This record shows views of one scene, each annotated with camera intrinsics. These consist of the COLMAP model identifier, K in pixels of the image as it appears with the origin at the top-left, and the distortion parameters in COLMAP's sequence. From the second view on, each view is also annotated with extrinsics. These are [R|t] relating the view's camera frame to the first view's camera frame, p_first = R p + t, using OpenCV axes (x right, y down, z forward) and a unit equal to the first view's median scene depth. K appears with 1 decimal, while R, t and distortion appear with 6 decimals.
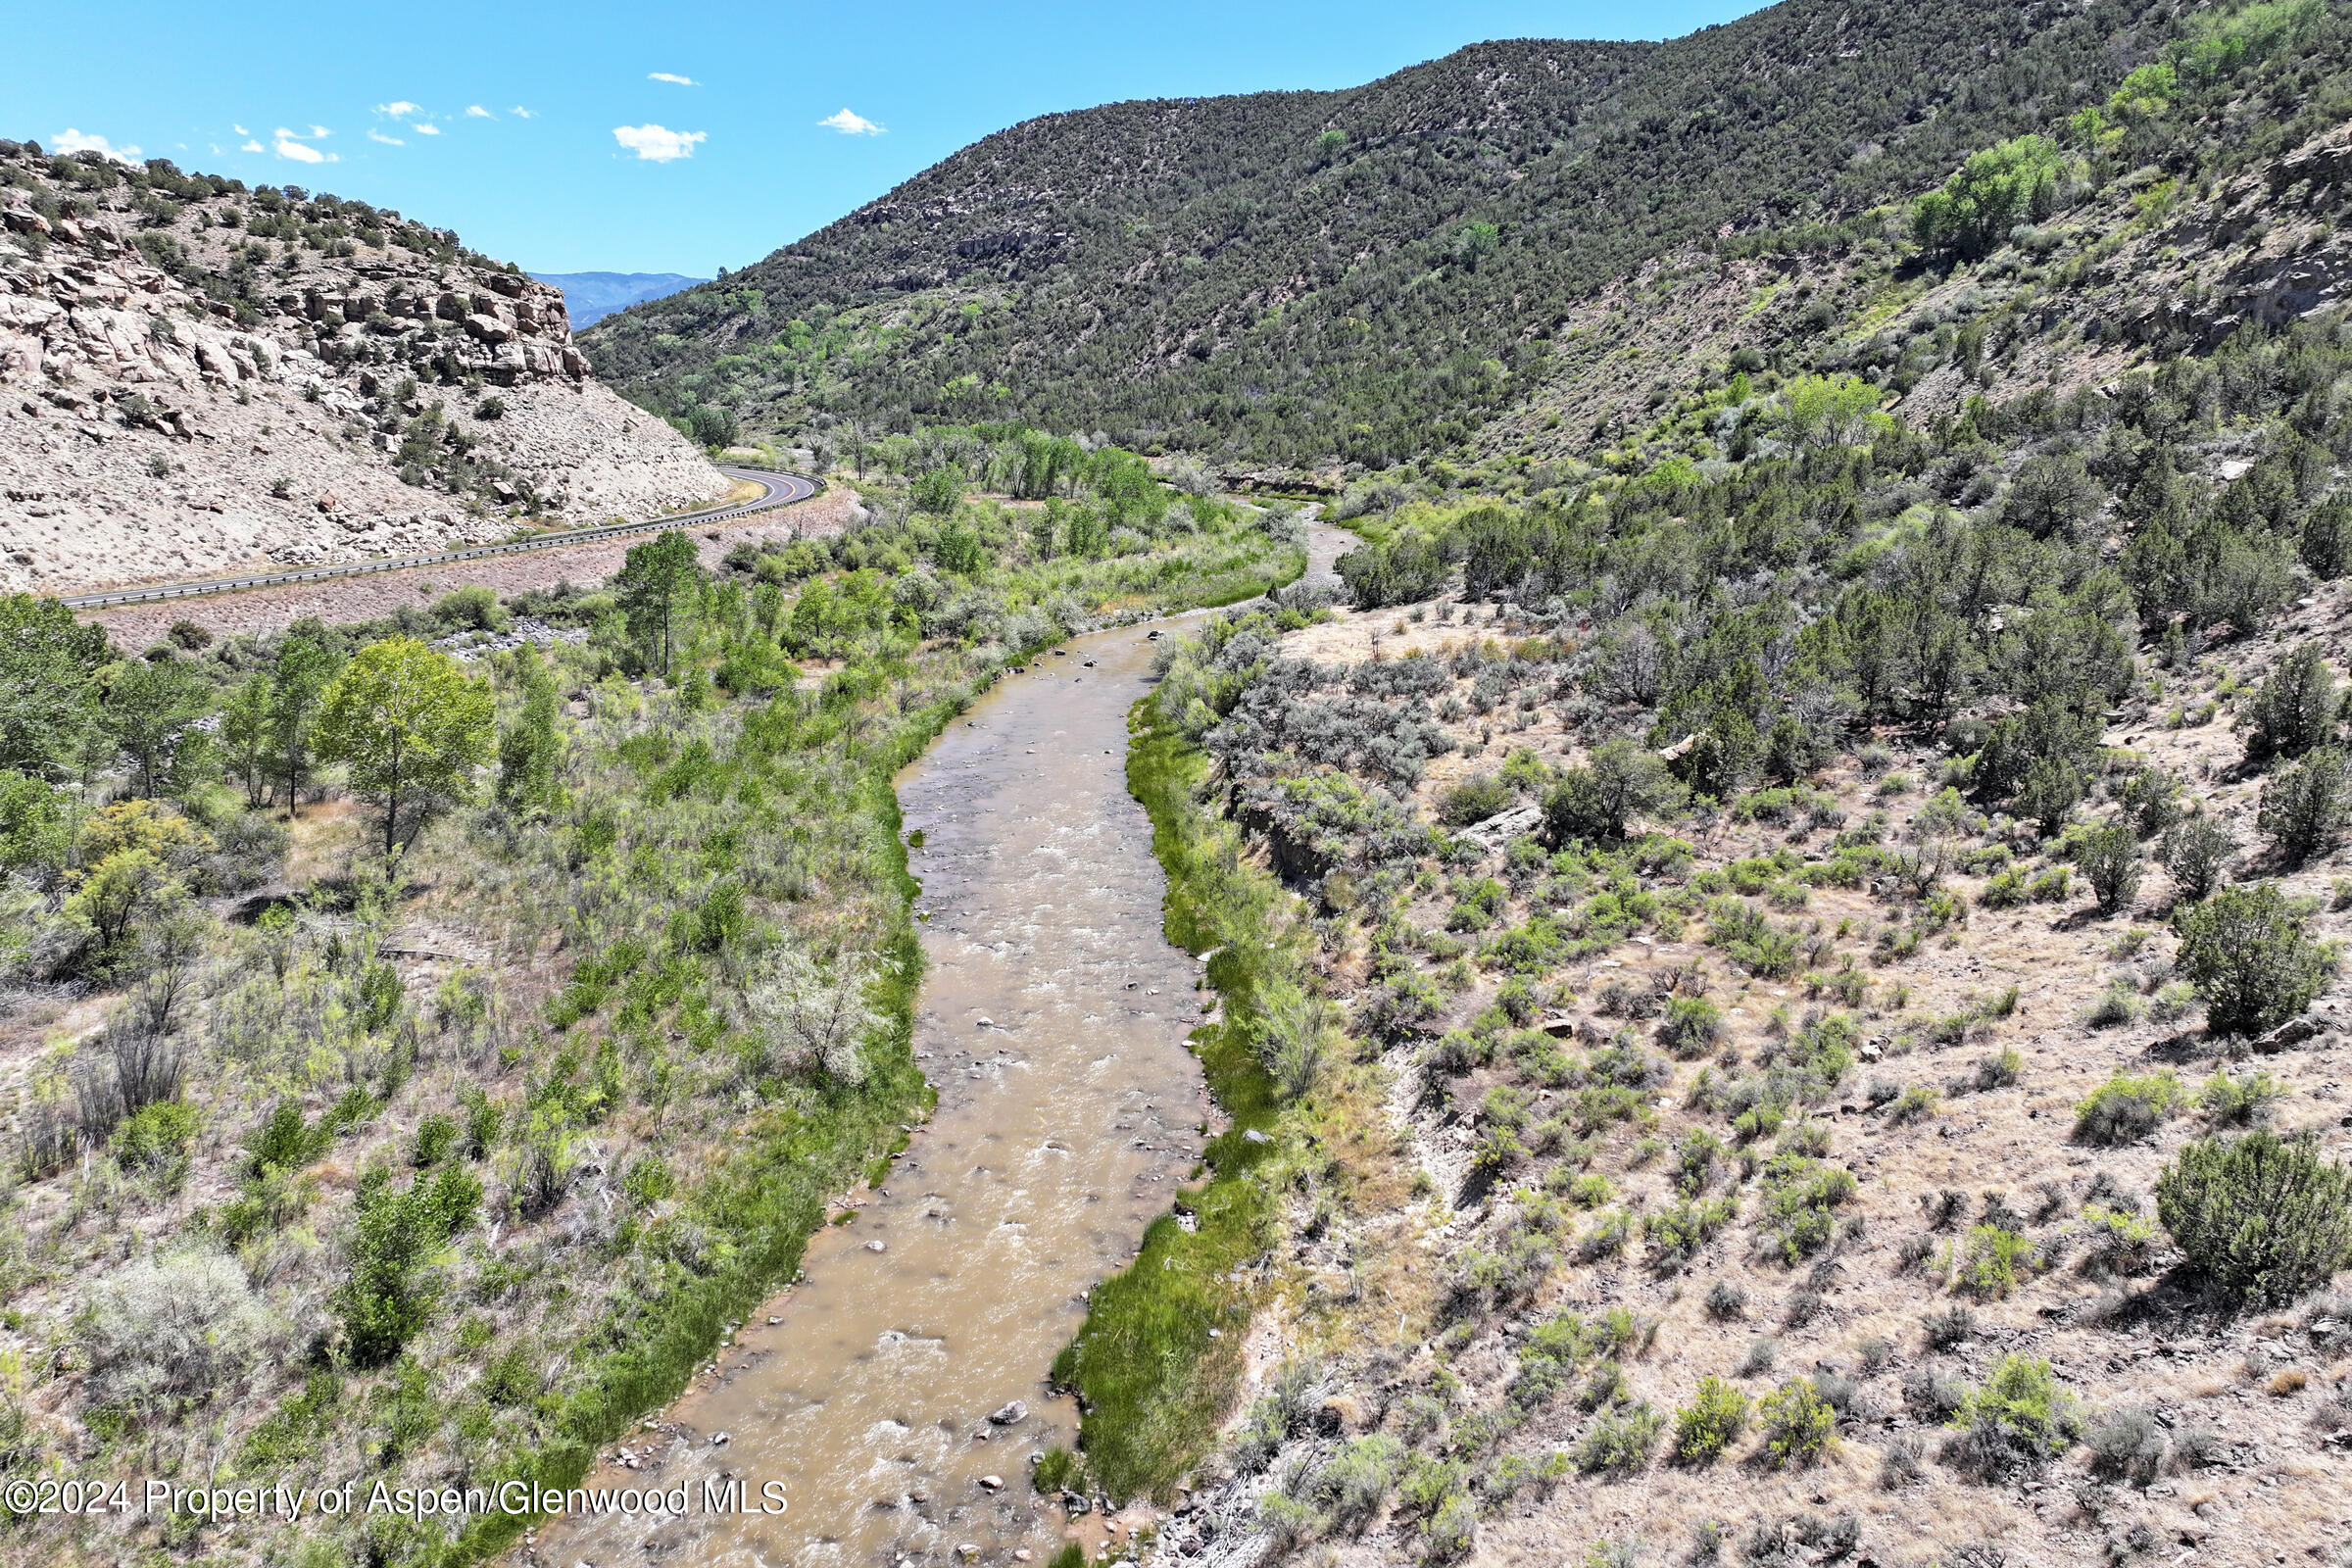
lens RADIAL K [[1648.8, 0, 1176.7], [0, 1648.8, 691.9], [0, 0, 1]] dist [0.003732, 0.005744]
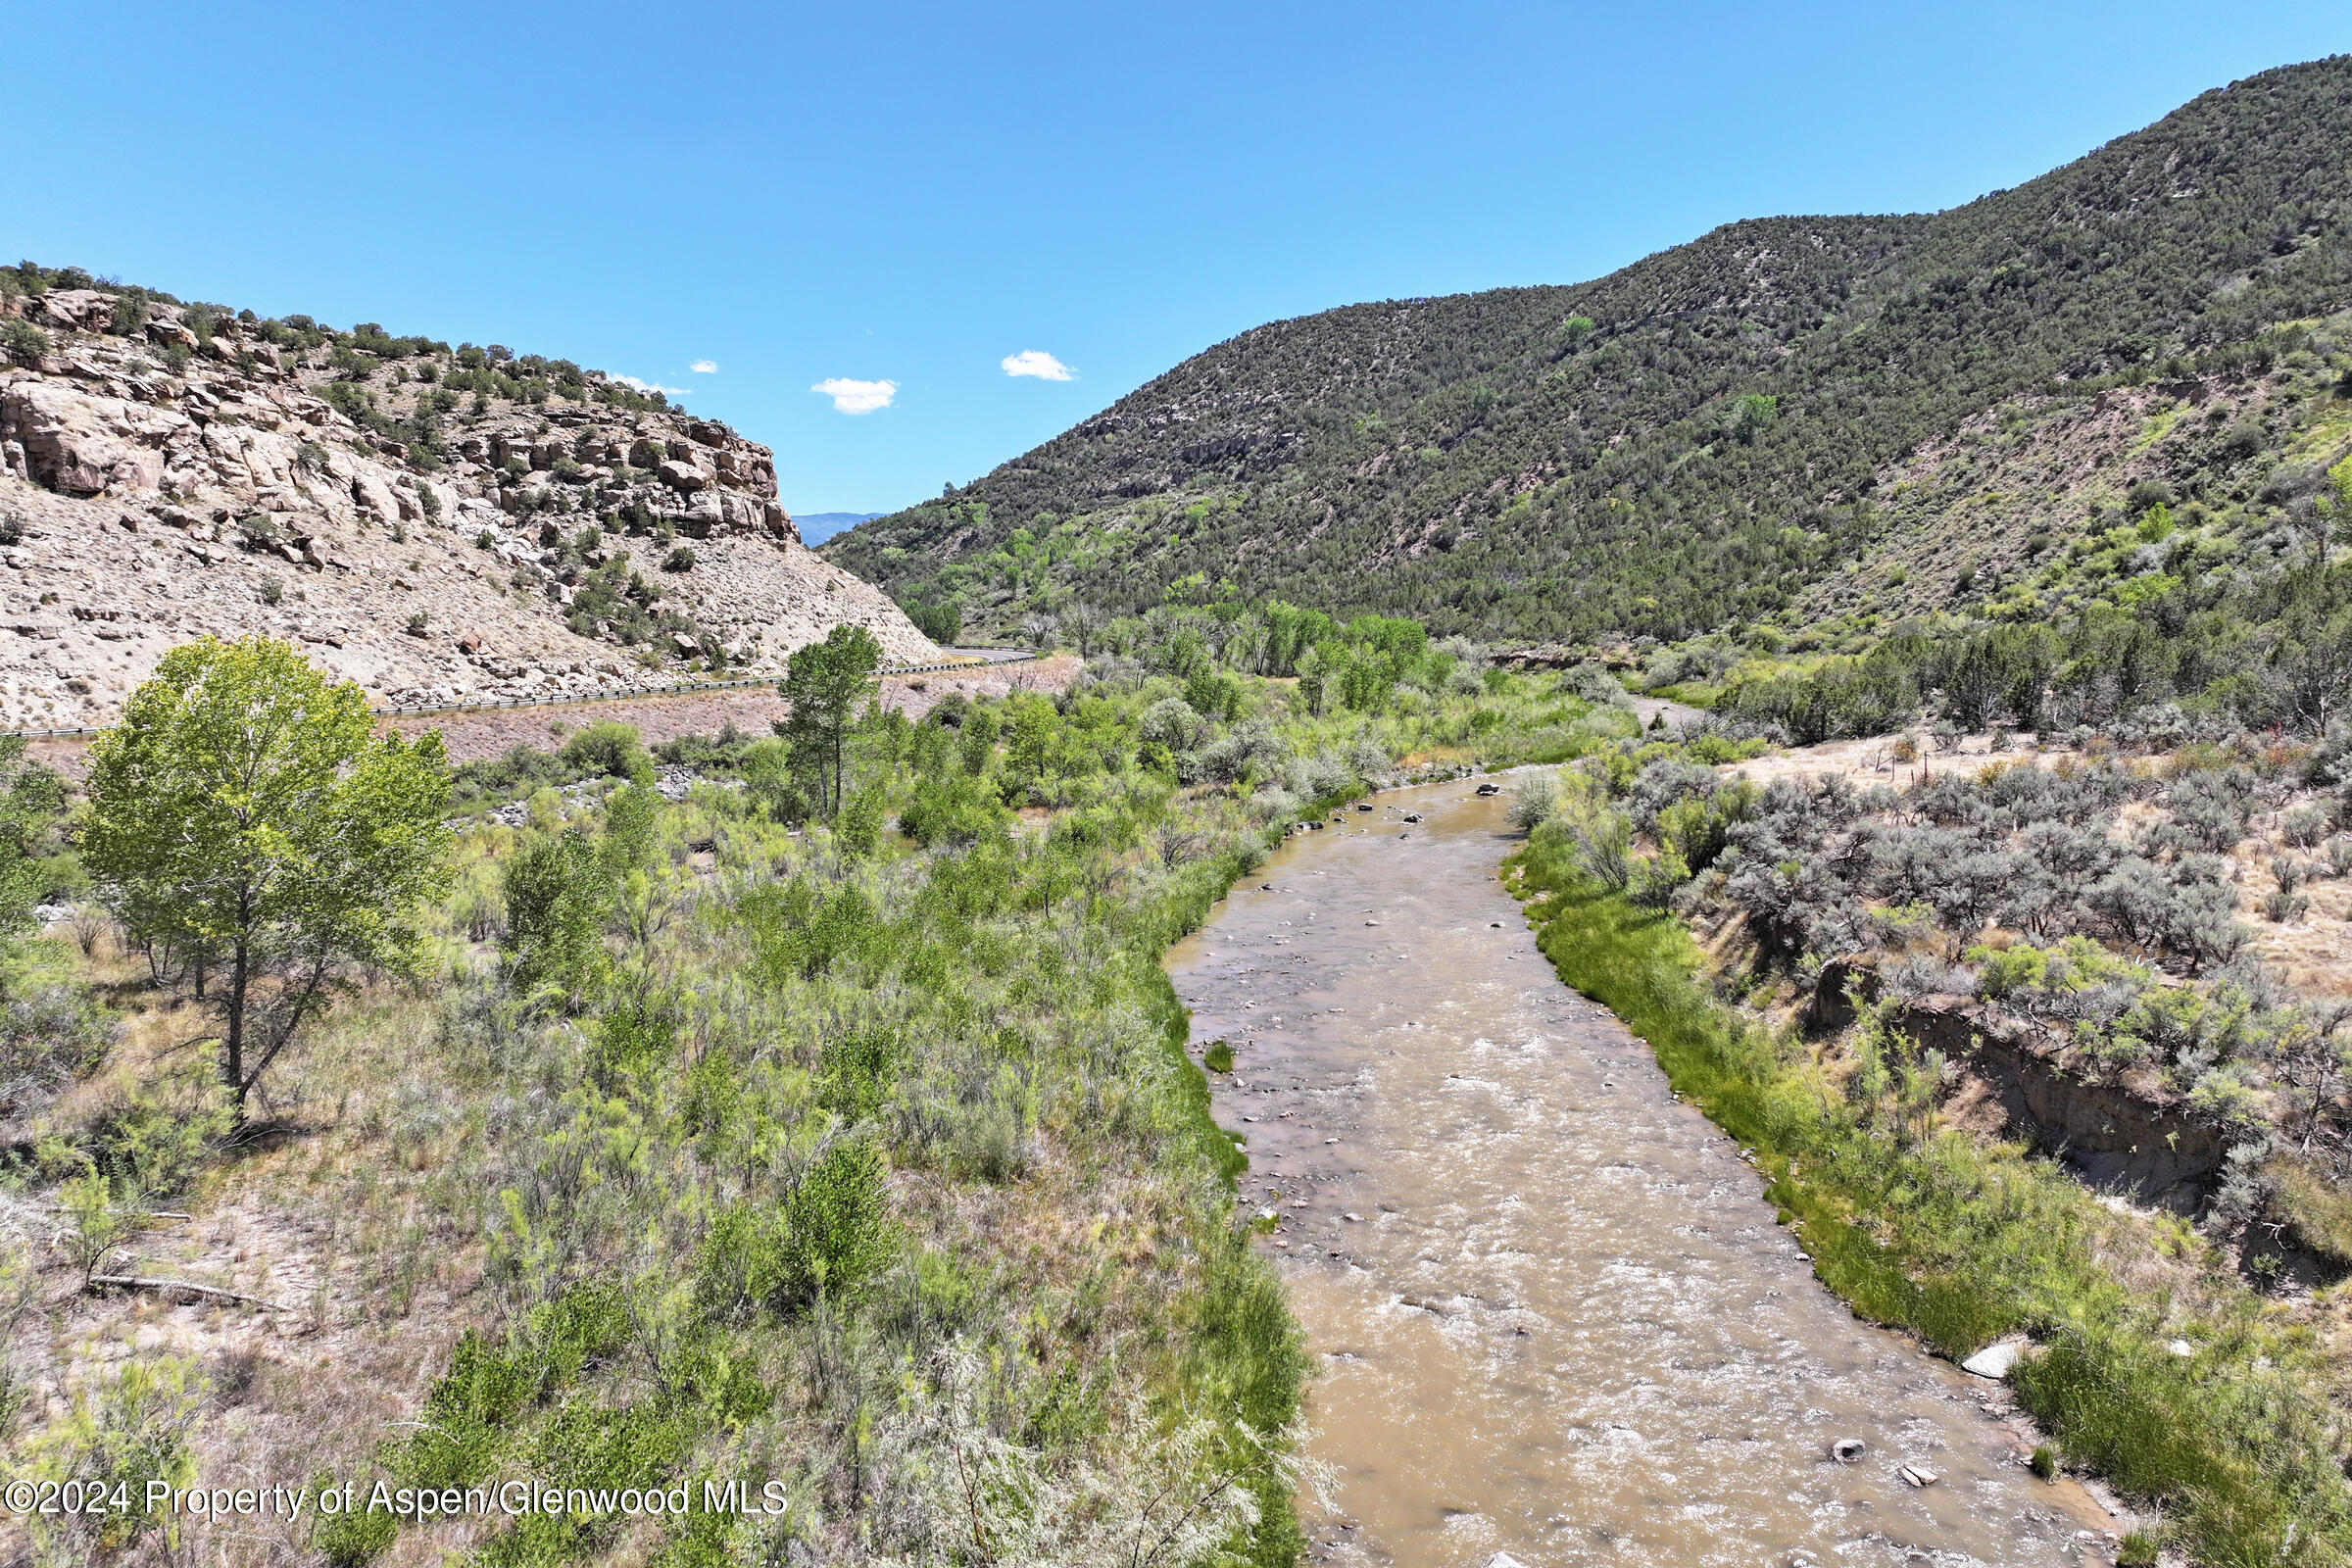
lens RADIAL K [[1646.2, 0, 1176.0], [0, 1646.2, 784.0], [0, 0, 1]] dist [0.006213, -0.004518]
pose [[0.991721, -0.000572, -0.128406, -0.044766], [-0.009817, 0.996726, -0.080255, 0.018784], [0.128032, 0.080851, 0.988469, 0.197881]]
